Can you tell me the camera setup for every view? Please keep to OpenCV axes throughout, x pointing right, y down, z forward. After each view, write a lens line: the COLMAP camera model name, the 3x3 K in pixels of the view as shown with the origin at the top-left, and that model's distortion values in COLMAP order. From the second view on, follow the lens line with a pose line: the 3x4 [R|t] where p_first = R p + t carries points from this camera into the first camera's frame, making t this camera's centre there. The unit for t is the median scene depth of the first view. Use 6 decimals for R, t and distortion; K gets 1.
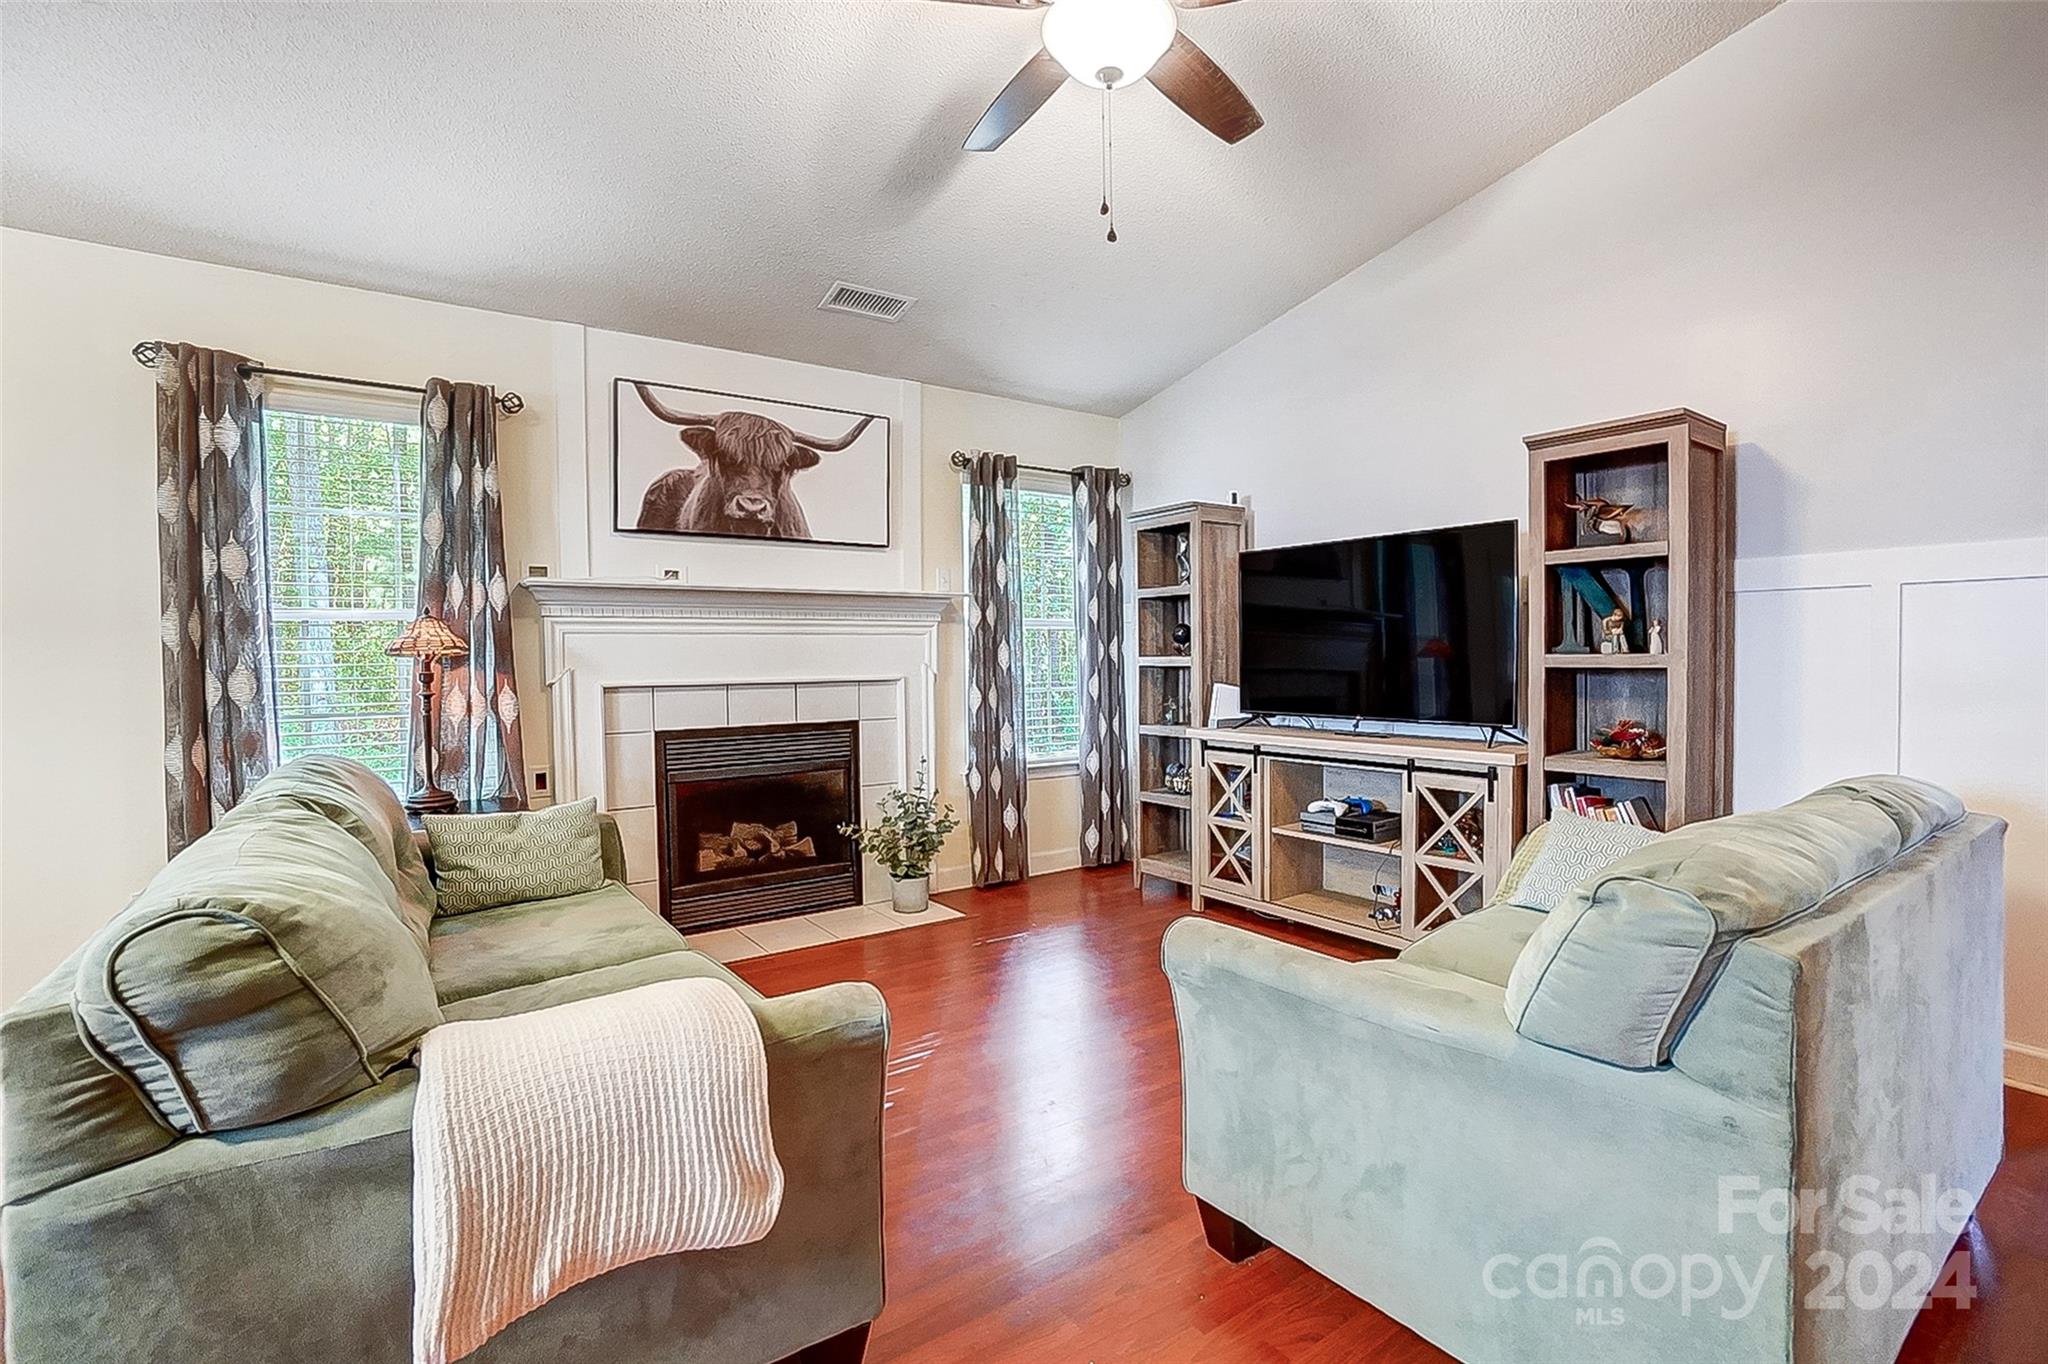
lens RADIAL K [[903.1, 0, 1038.8], [0, 903.1, 691.7], [0, 0, 1]] dist [-0.047090, 0.001308]
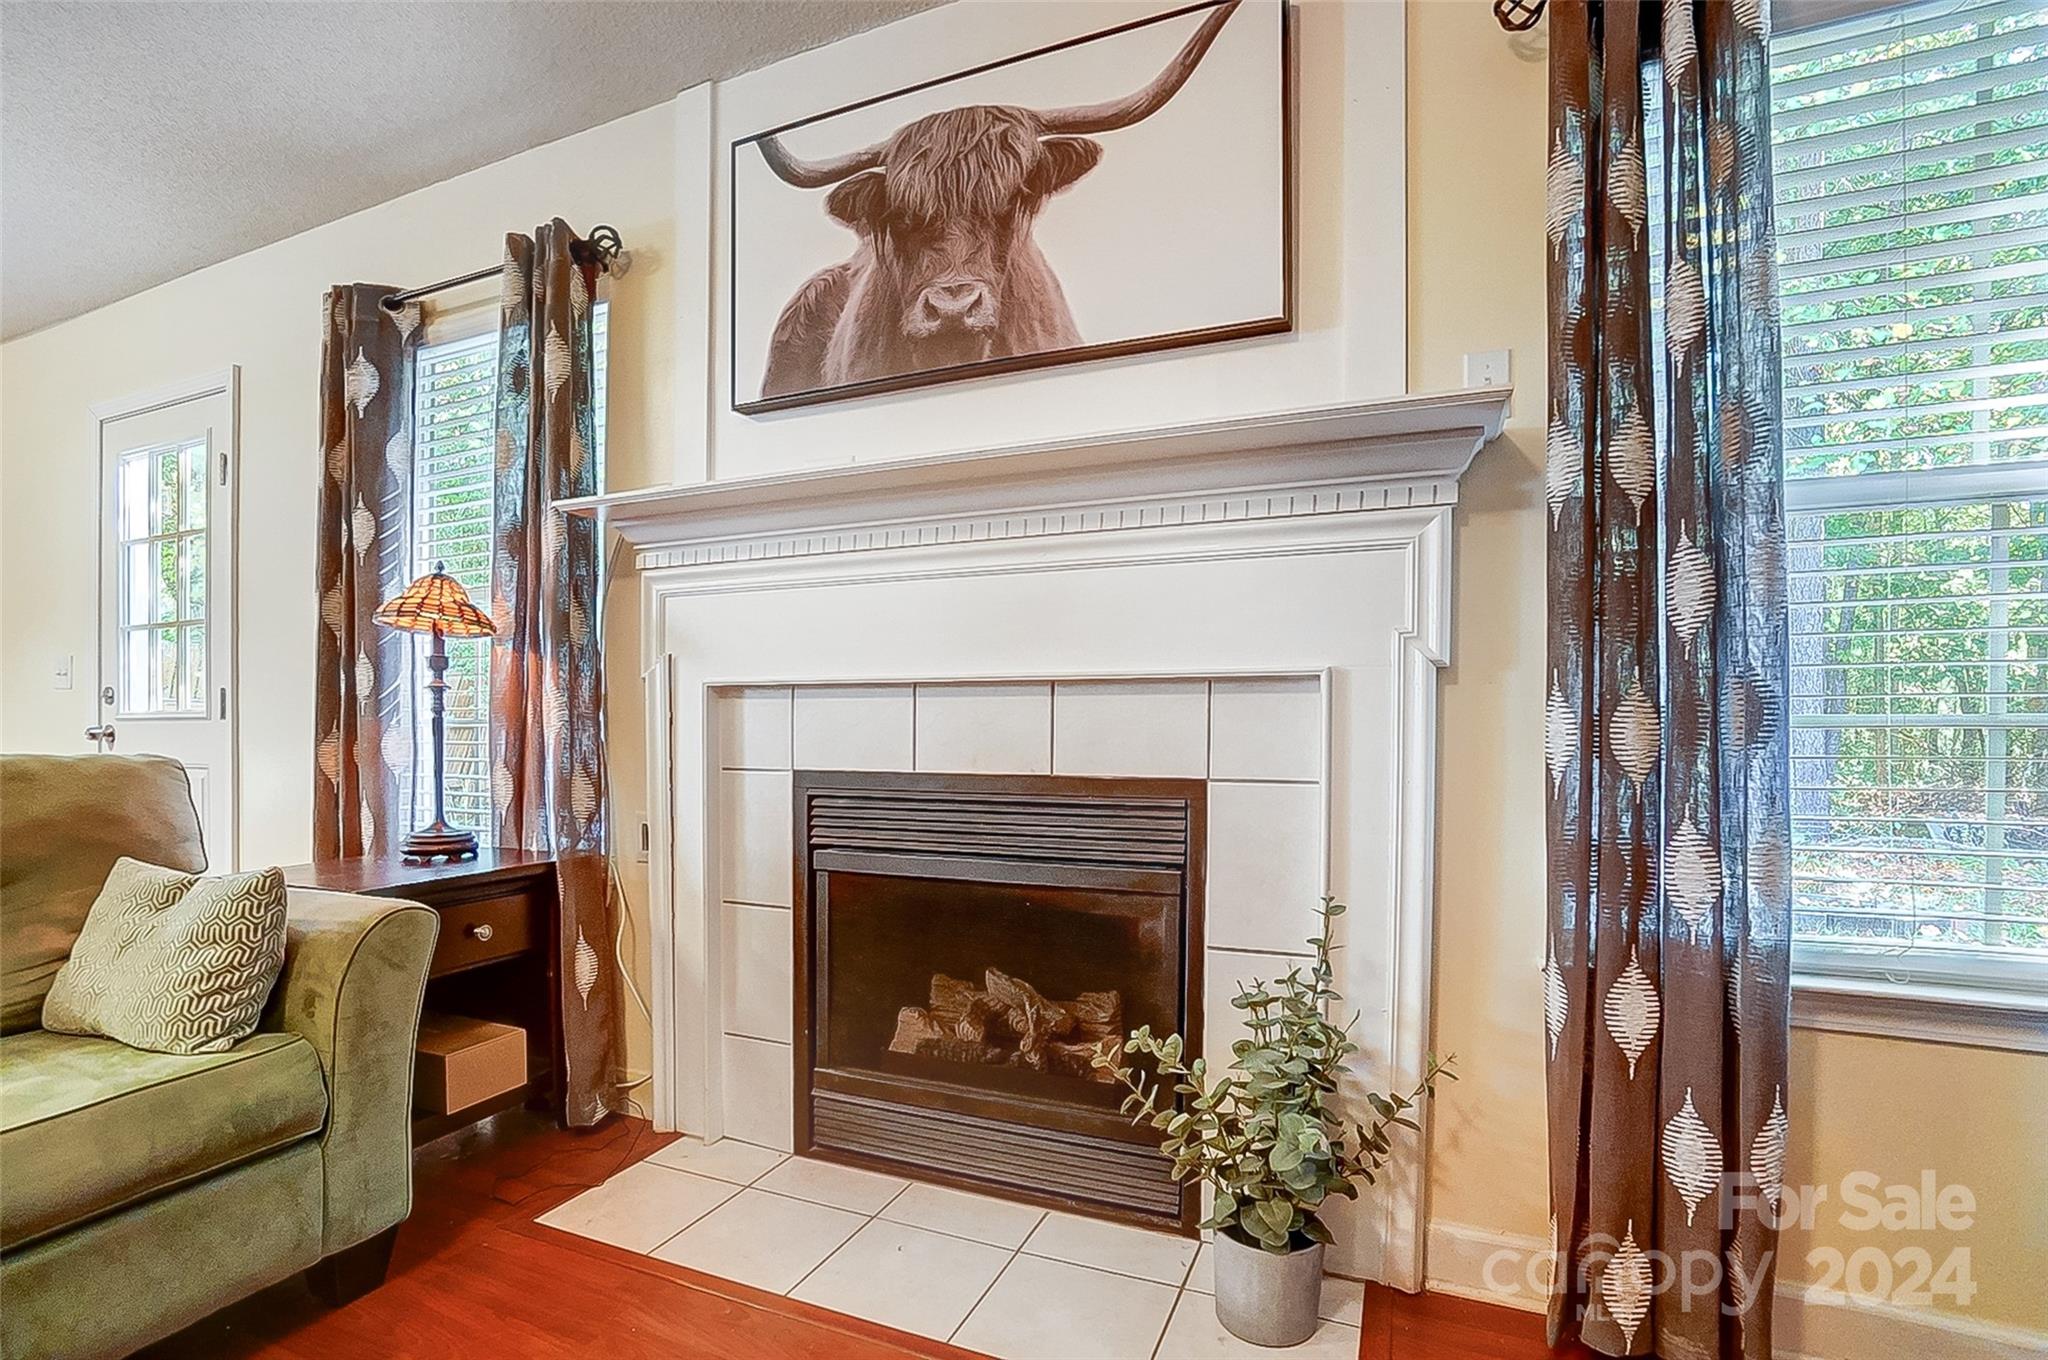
lens RADIAL K [[903.1, 0, 1071.3], [0, 903.1, 741.5], [0, 0, 1]] dist [-0.047090, 0.001308]
pose [[0.533653, 0.026242, -0.845296, 0.114088], [-0.038426, 0.999239, 0.006762, 0.016283], [0.844830, 0.028873, 0.534255, 0.816280]]
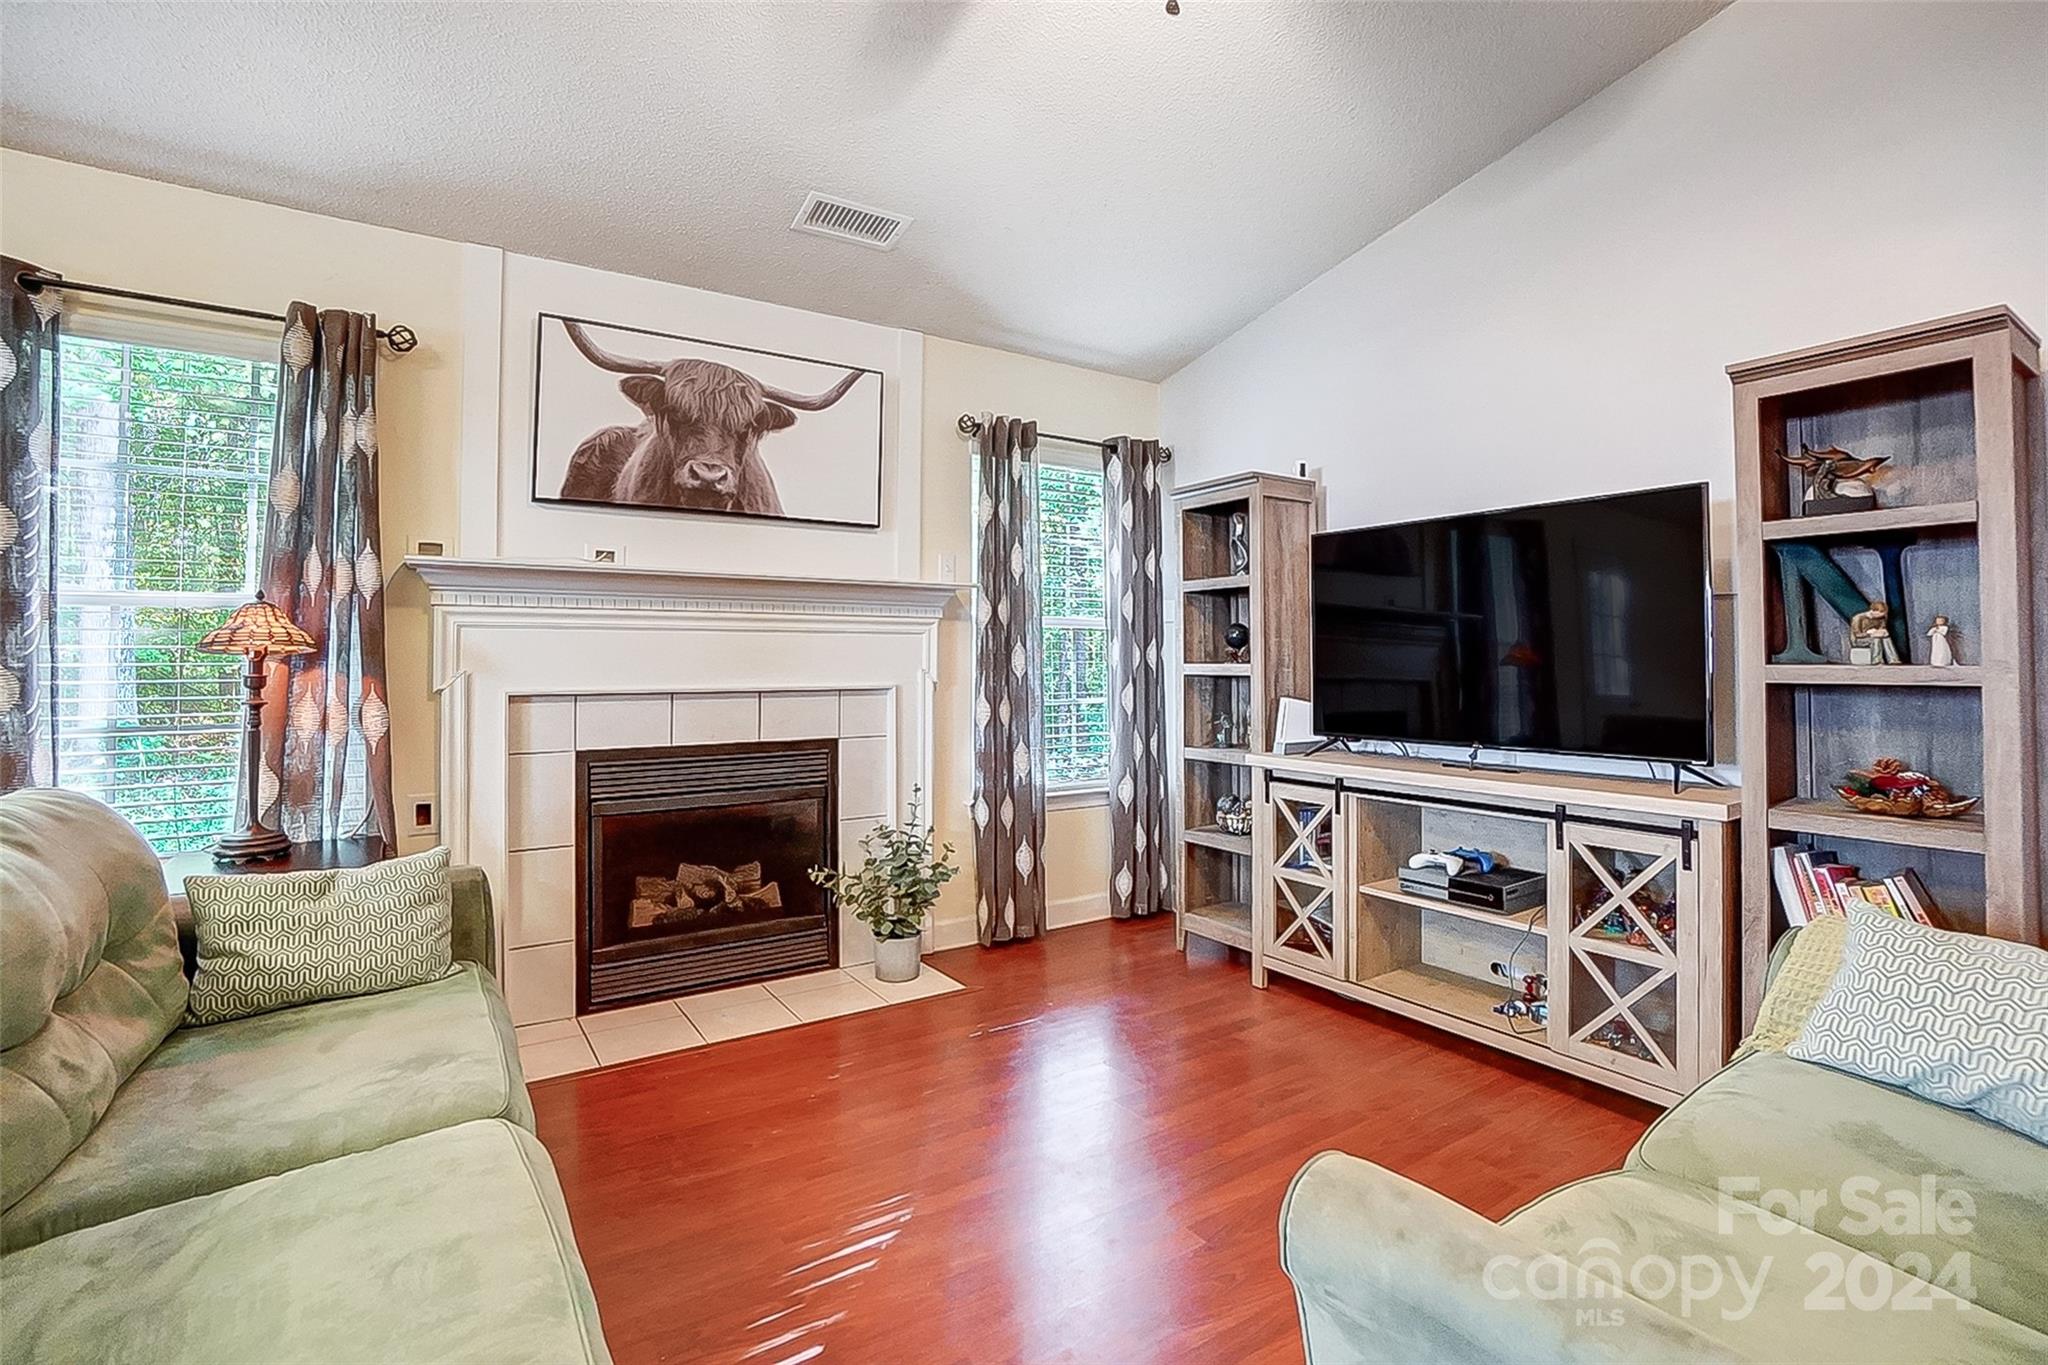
lens RADIAL K [[903.1, 0, 1025.4], [0, 903.1, 647.3], [0, 0, 1]] dist [-0.047090, 0.001308]
pose [[0.998967, 0.008463, -0.044650, 0.004773], [-0.010859, 0.998498, -0.053699, -0.009387], [0.044129, 0.054128, 0.997558, 0.211841]]
